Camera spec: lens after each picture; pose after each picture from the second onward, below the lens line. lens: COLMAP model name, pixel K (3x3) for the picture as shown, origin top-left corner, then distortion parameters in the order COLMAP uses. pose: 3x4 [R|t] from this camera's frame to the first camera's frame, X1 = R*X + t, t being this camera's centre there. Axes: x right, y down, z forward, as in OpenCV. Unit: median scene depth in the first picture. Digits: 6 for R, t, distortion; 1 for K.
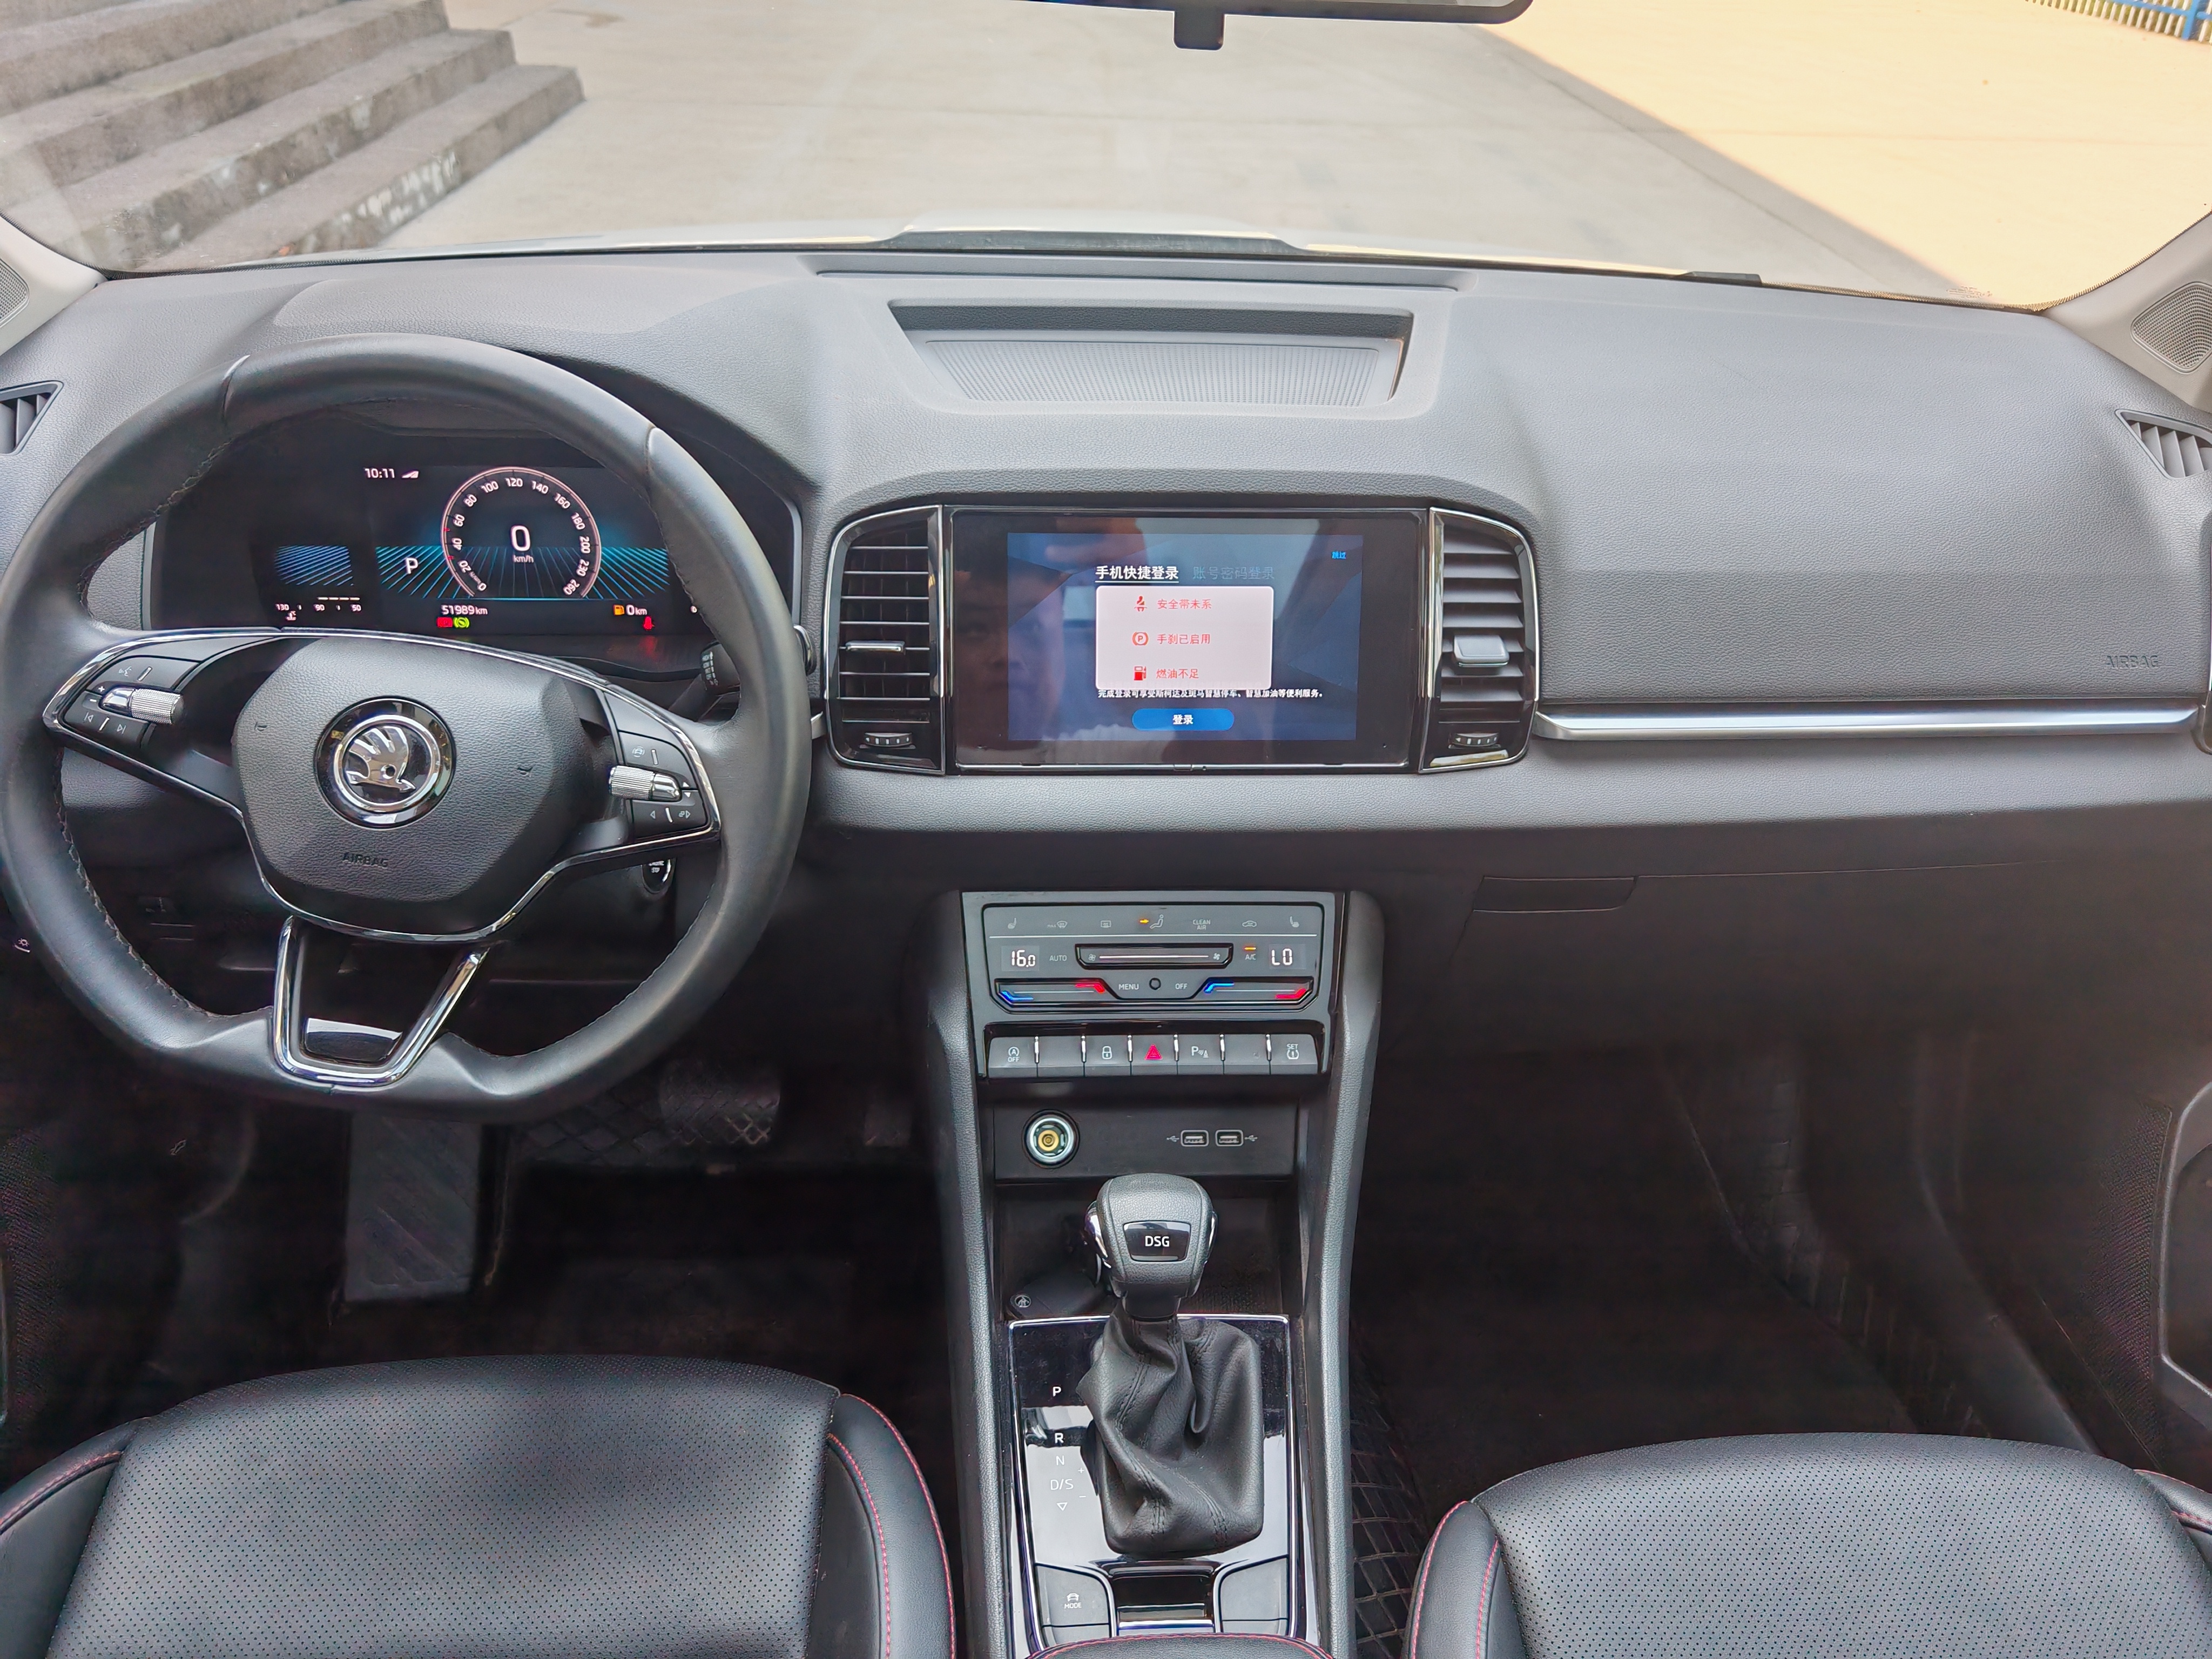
lens RADIAL K [[1730.5, 0, 1121.6], [0, 1730.5, 824.3], [0, 0, 1]] dist [-0.009019, 0.013747]
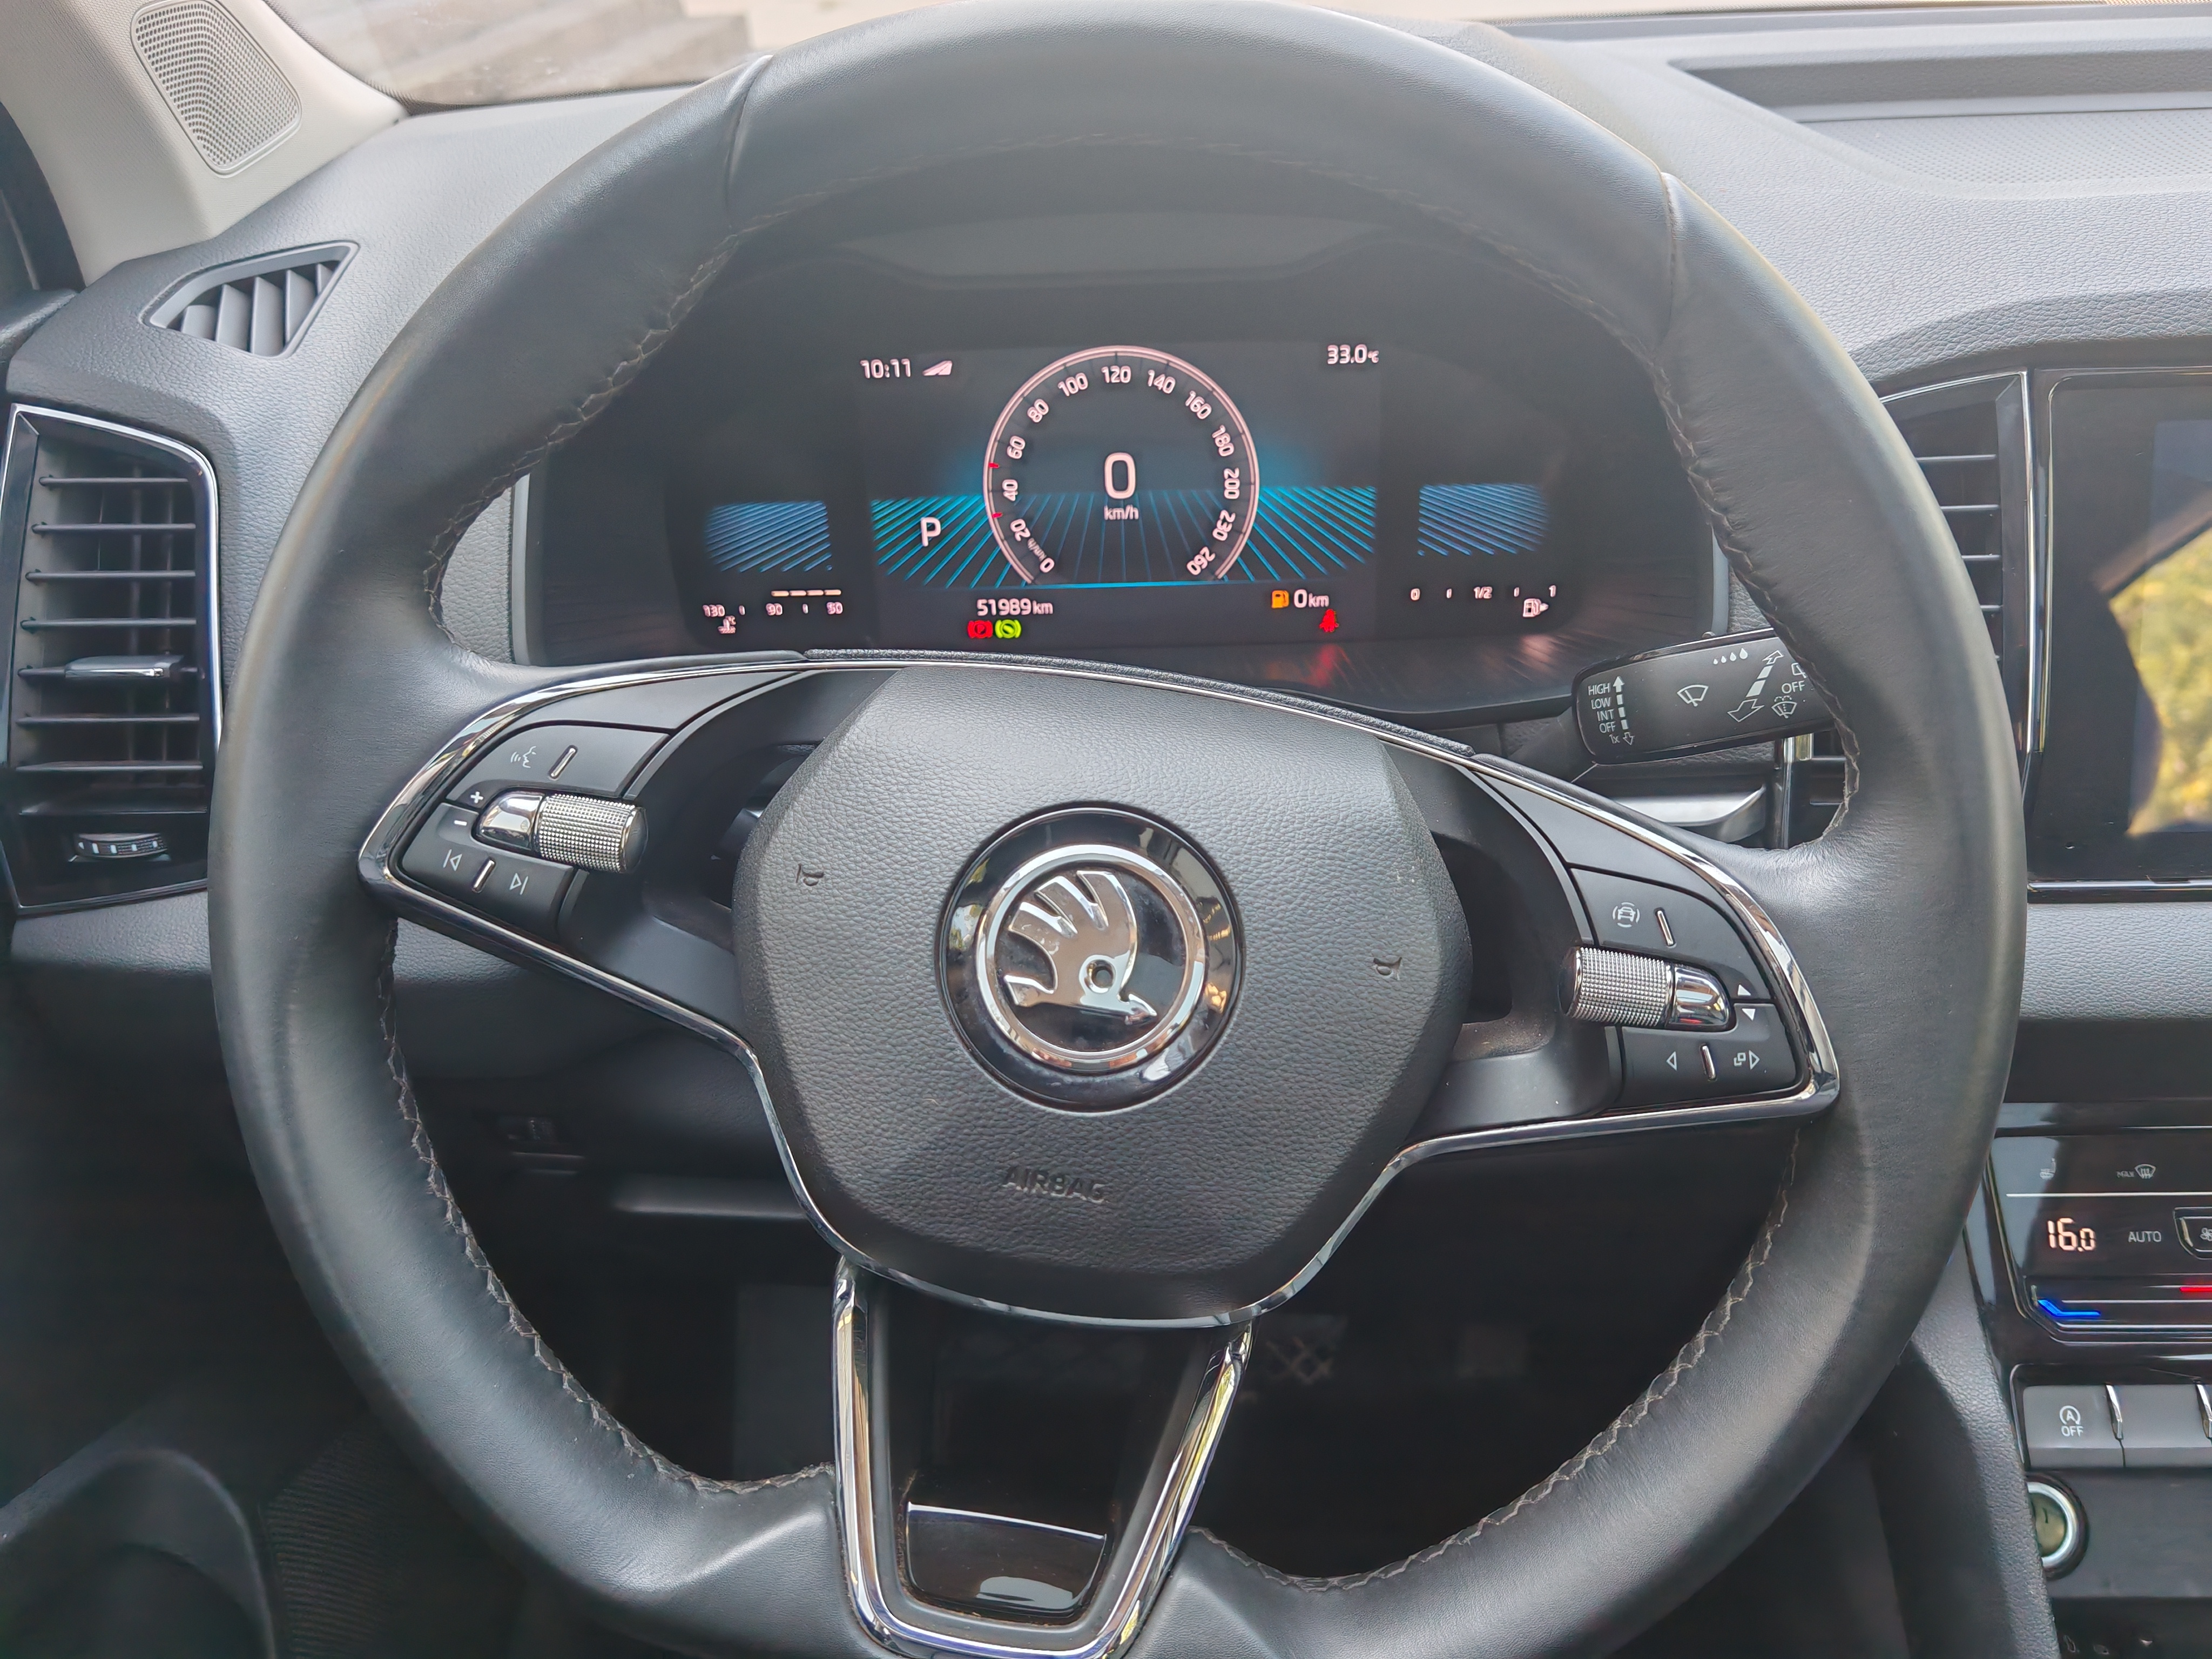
lens RADIAL K [[1730.5, 0, 1092.9], [0, 1730.5, 833.8], [0, 0, 1]] dist [-0.009019, 0.013747]
pose [[0.991472, -0.011635, -0.129797, -0.305834], [0.013213, 0.999849, 0.011307, -0.059342], [0.129646, -0.012926, 0.991476, 0.469773]]
